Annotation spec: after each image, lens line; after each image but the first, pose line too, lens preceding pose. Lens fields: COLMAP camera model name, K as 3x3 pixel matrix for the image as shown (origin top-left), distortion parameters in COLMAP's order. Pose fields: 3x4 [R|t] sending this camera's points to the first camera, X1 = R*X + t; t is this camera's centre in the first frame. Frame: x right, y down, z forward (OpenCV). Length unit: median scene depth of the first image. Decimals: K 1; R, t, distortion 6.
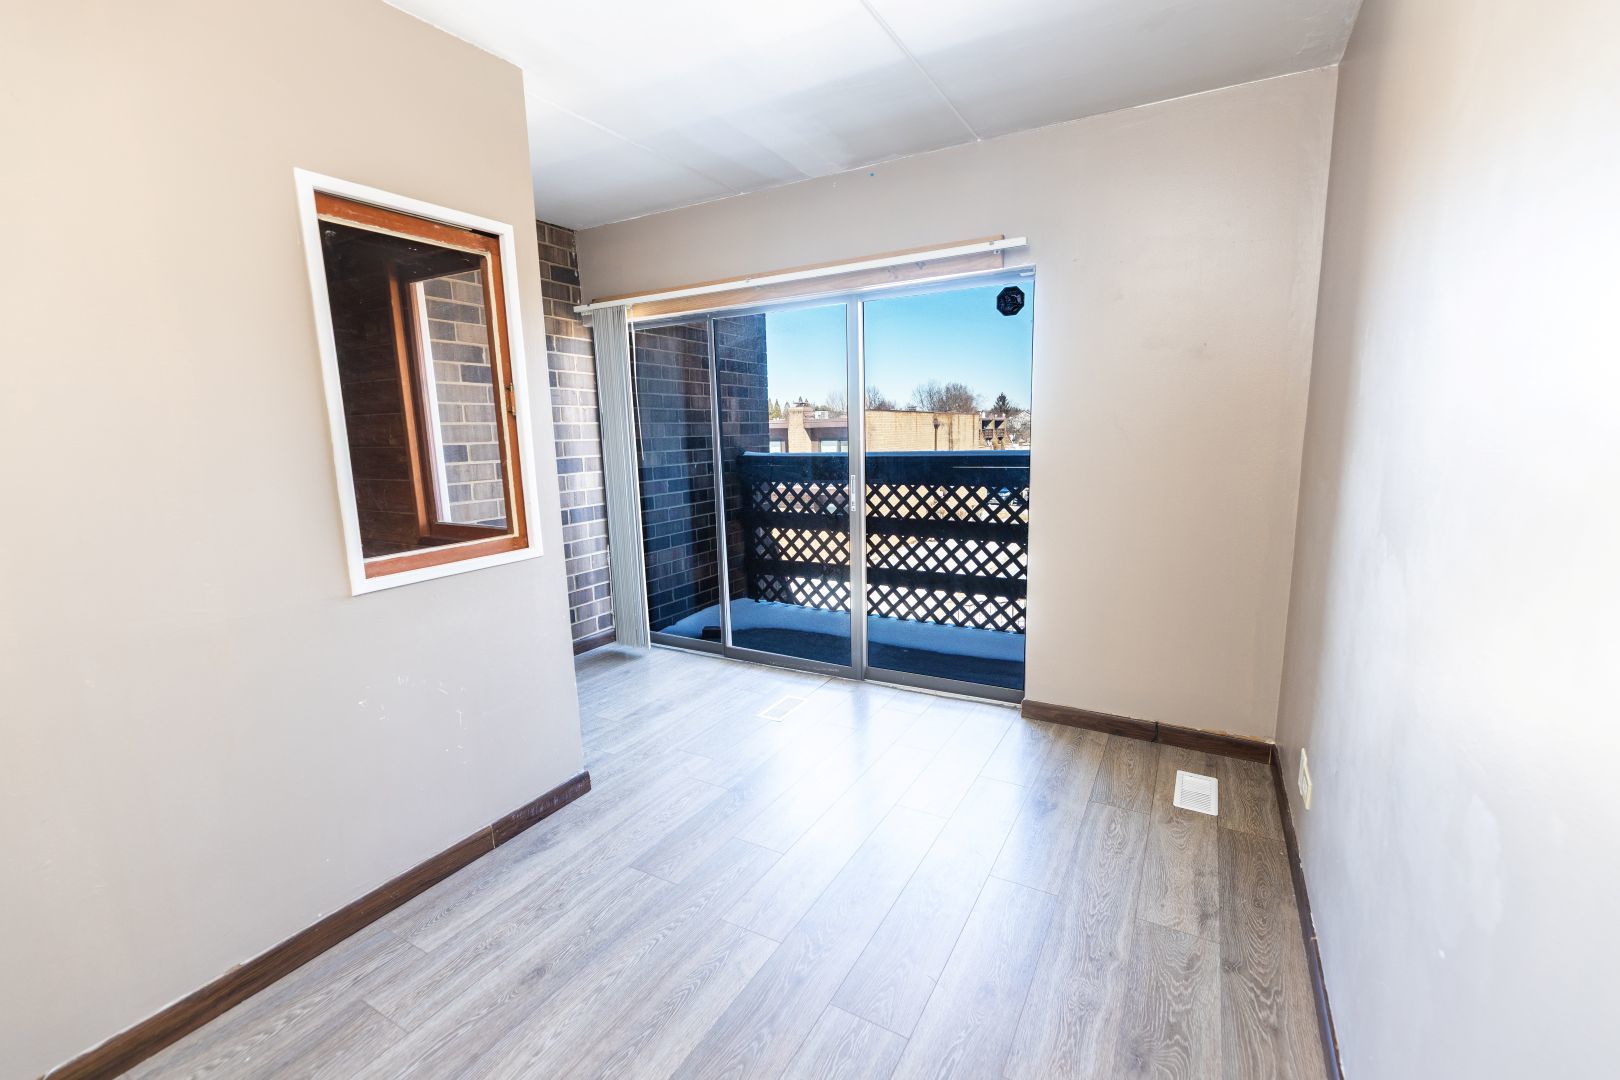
lens RADIAL K [[699.2, 0, 811.0], [0, 699.2, 543.7], [0, 0, 1]] dist [-0.002297, -0.000190]
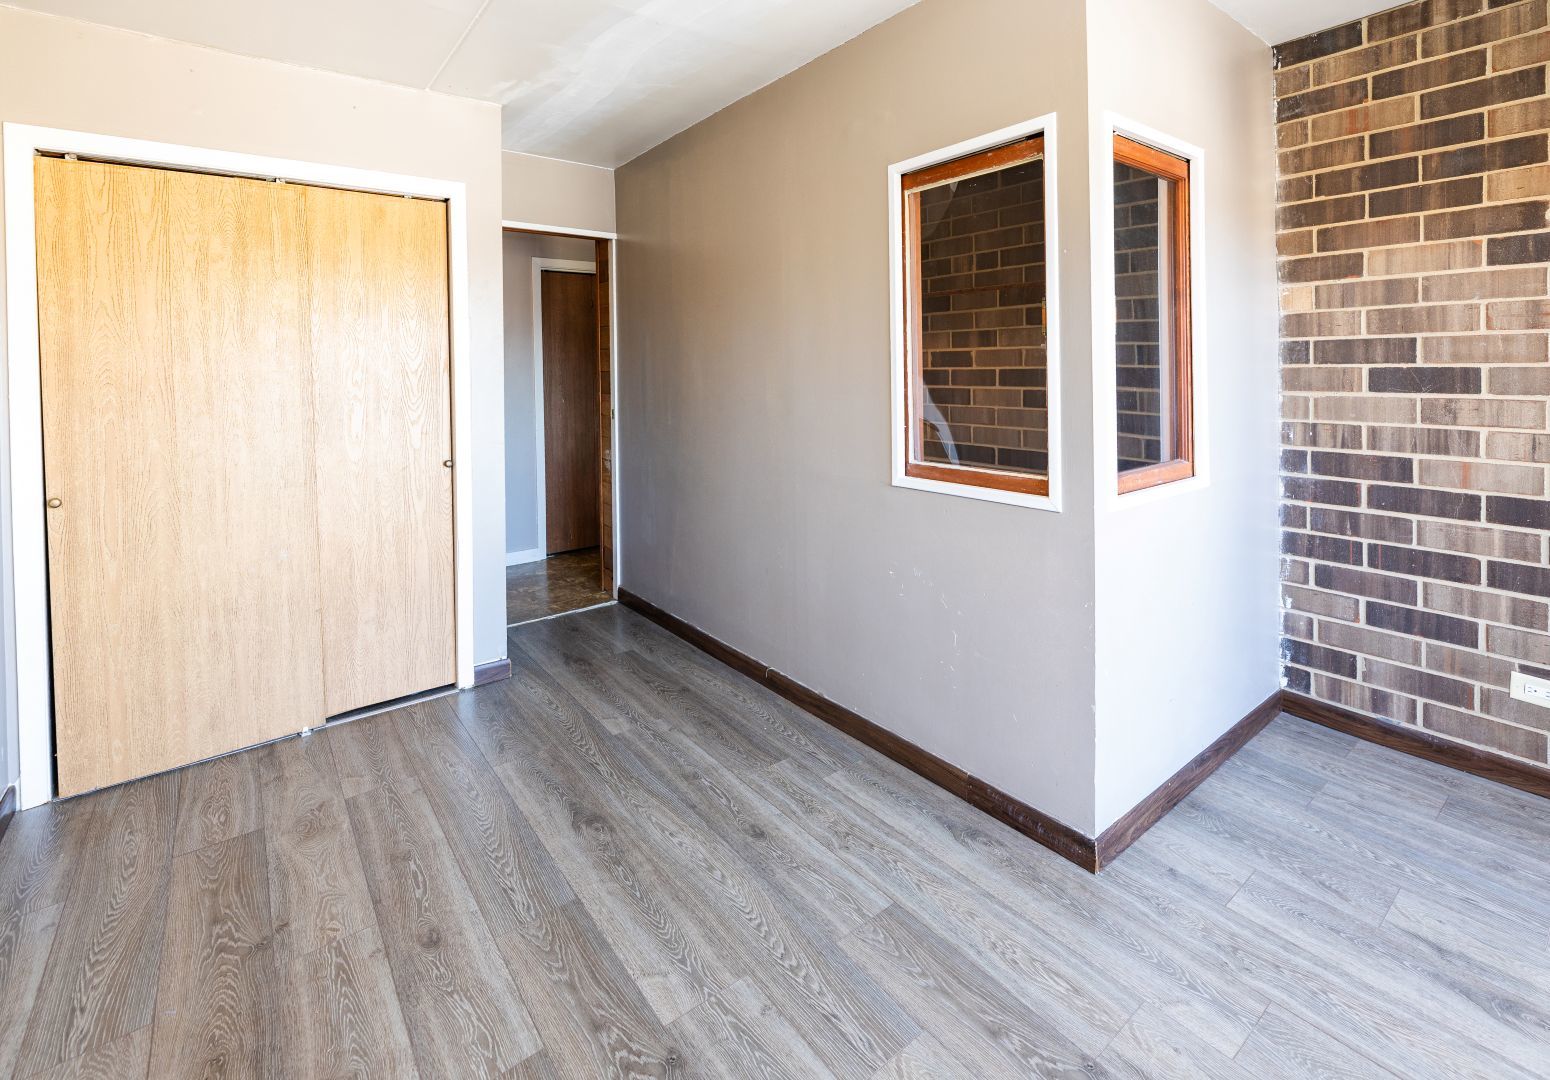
lens RADIAL K [[717.9, 0, 802.7], [0, 717.9, 373.9], [0, 0, 1]] dist [-0.000413, -0.000379]
pose [[-0.369113, 0.039821, -0.928531, 0.555754], [-0.129863, 0.987070, 0.093955, -0.209365], [0.920267, 0.155262, -0.359169, 1.208754]]
